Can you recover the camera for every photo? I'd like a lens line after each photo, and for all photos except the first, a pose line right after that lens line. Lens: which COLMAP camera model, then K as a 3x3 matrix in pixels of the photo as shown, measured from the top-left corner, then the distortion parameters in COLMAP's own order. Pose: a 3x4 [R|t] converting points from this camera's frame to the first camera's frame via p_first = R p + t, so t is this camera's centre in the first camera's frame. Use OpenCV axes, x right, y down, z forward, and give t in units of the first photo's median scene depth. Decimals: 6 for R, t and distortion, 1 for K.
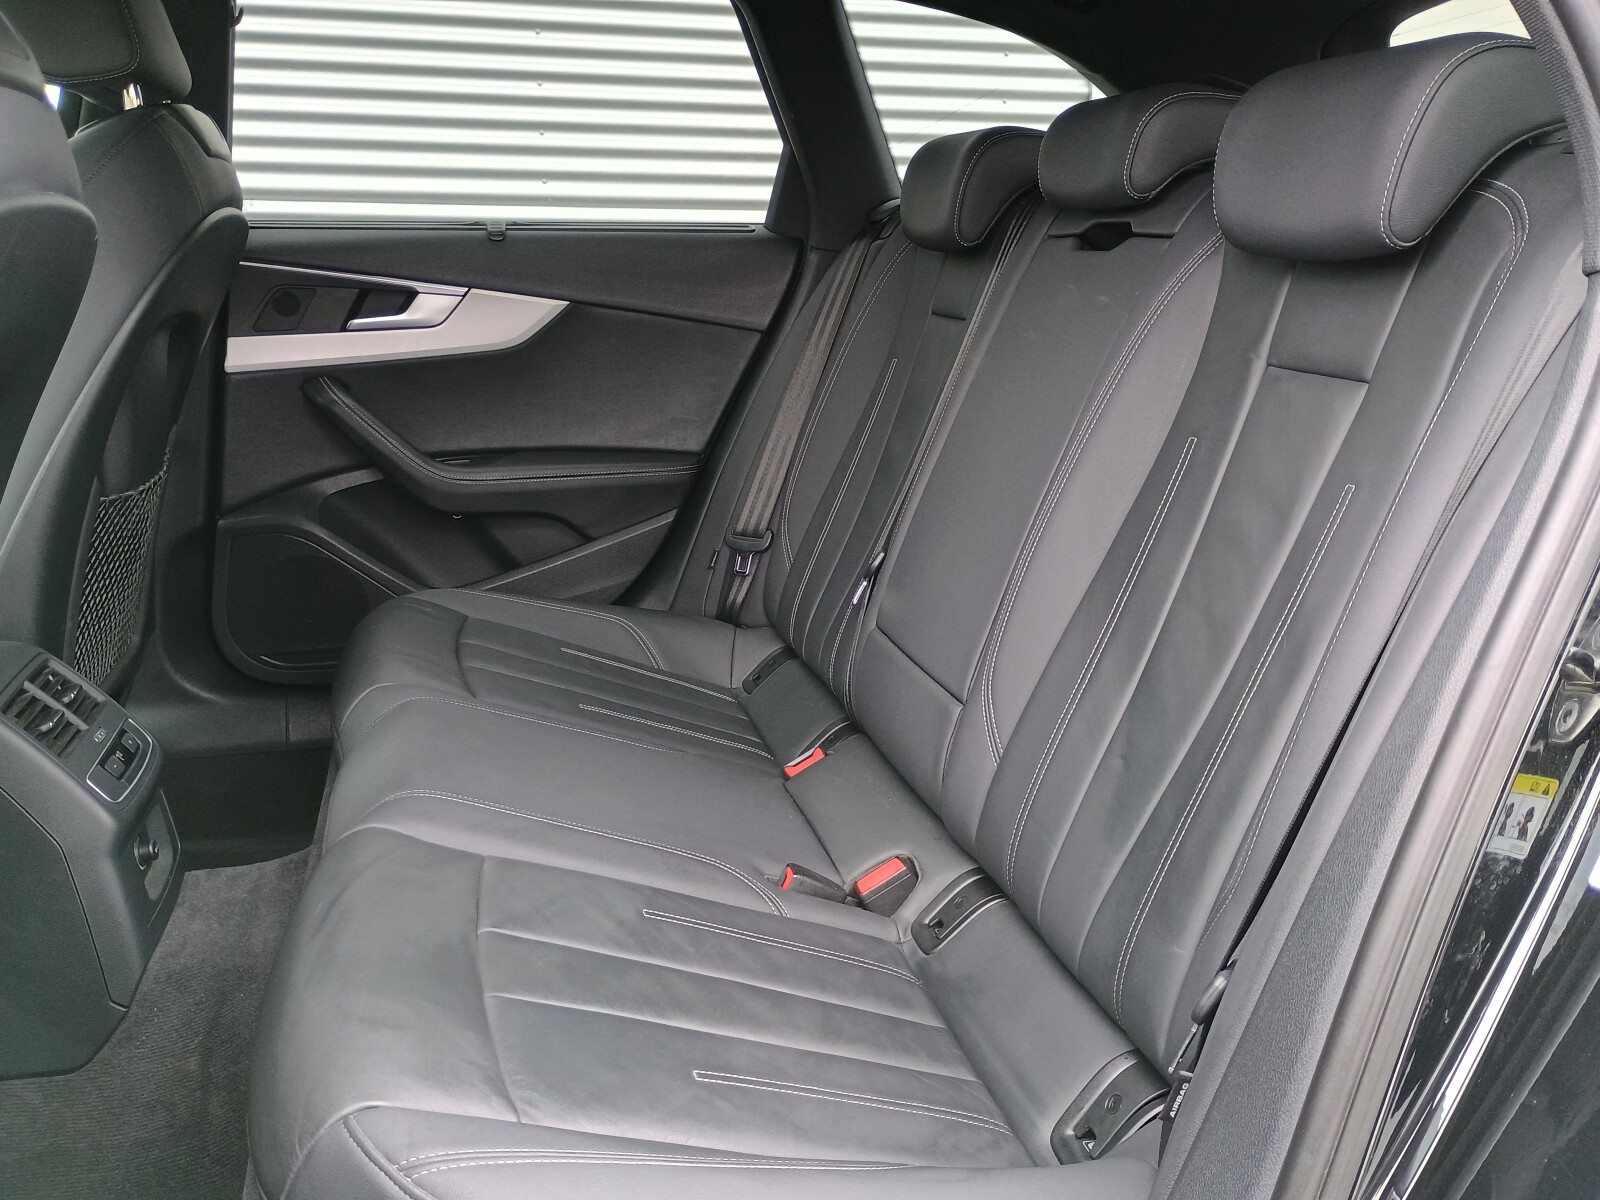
lens RADIAL K [[1377.0, 0, 805.9], [0, 1377.0, 600.9], [0, 0, 1]] dist [0.066106, -0.080084]
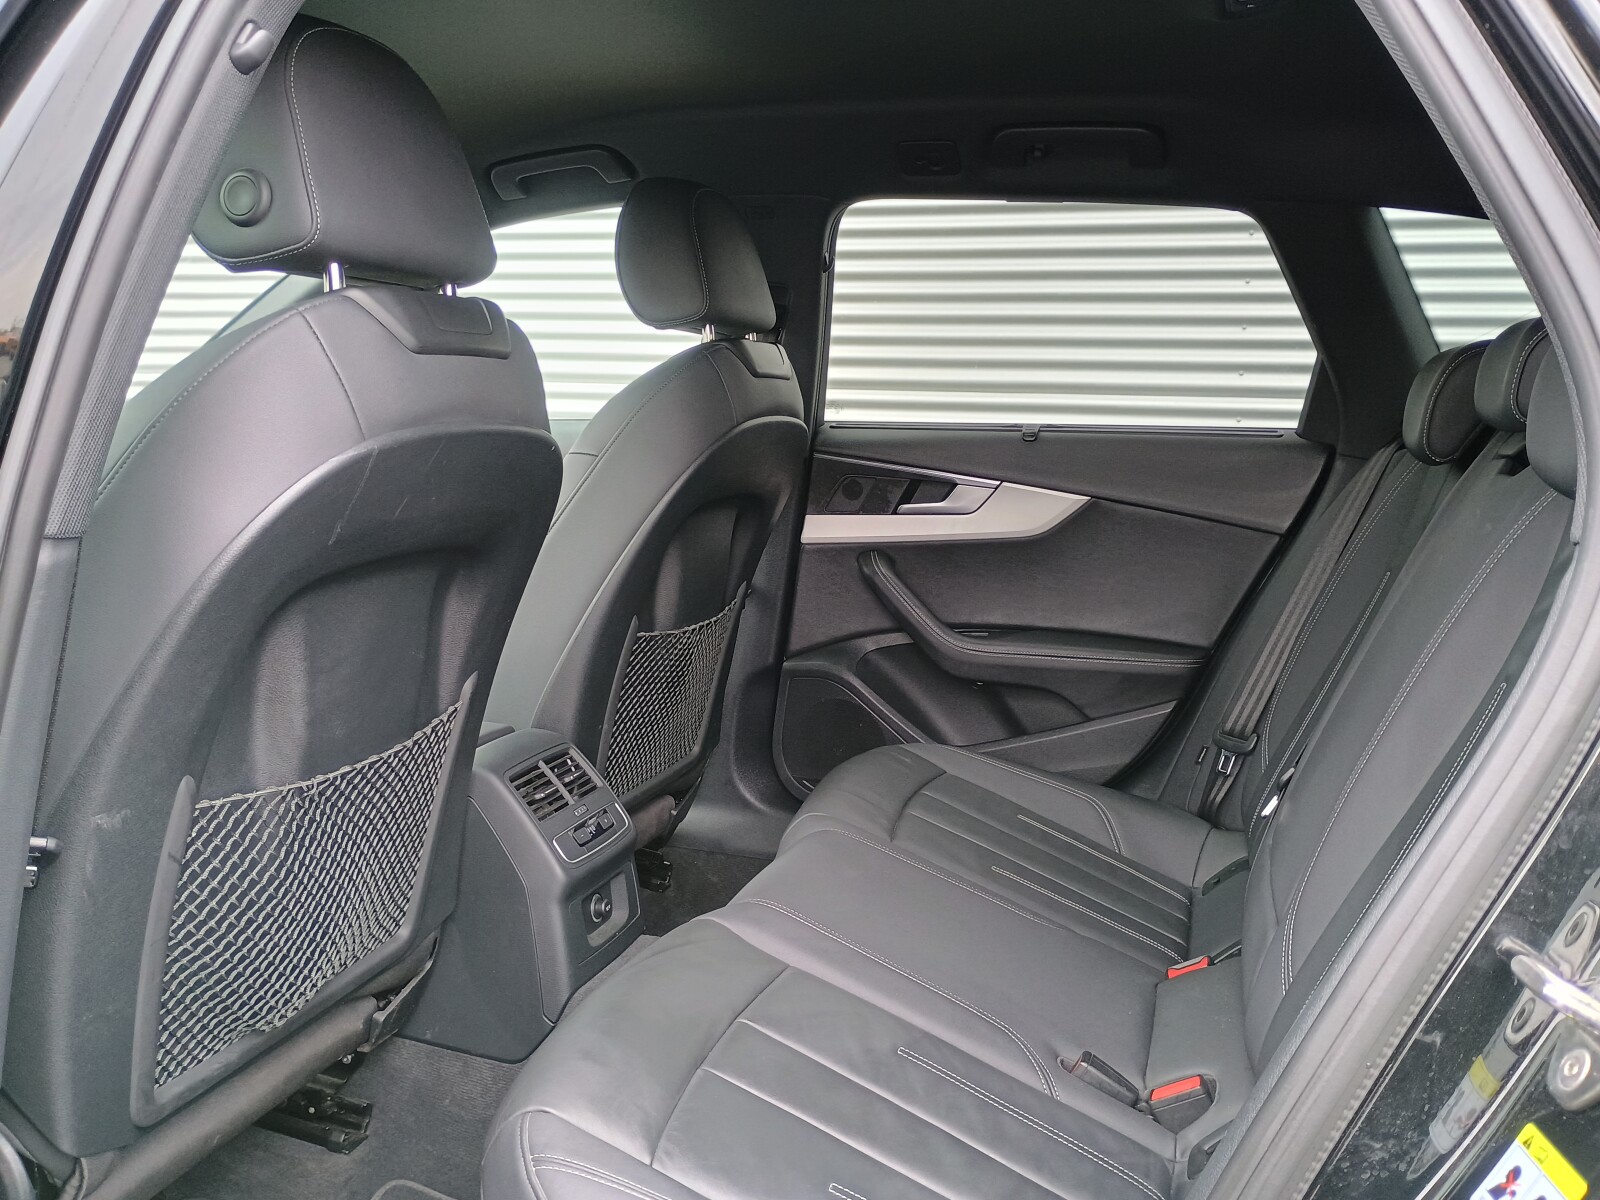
lens RADIAL K [[1377.0, 0, 787.4], [0, 1377.0, 605.0], [0, 0, 1]] dist [0.066106, -0.080084]
pose [[0.845590, 0.089134, -0.526339, 0.206205], [-0.152266, 0.985275, -0.077770, -0.014253], [0.511657, 0.145905, 0.846711, -0.019683]]
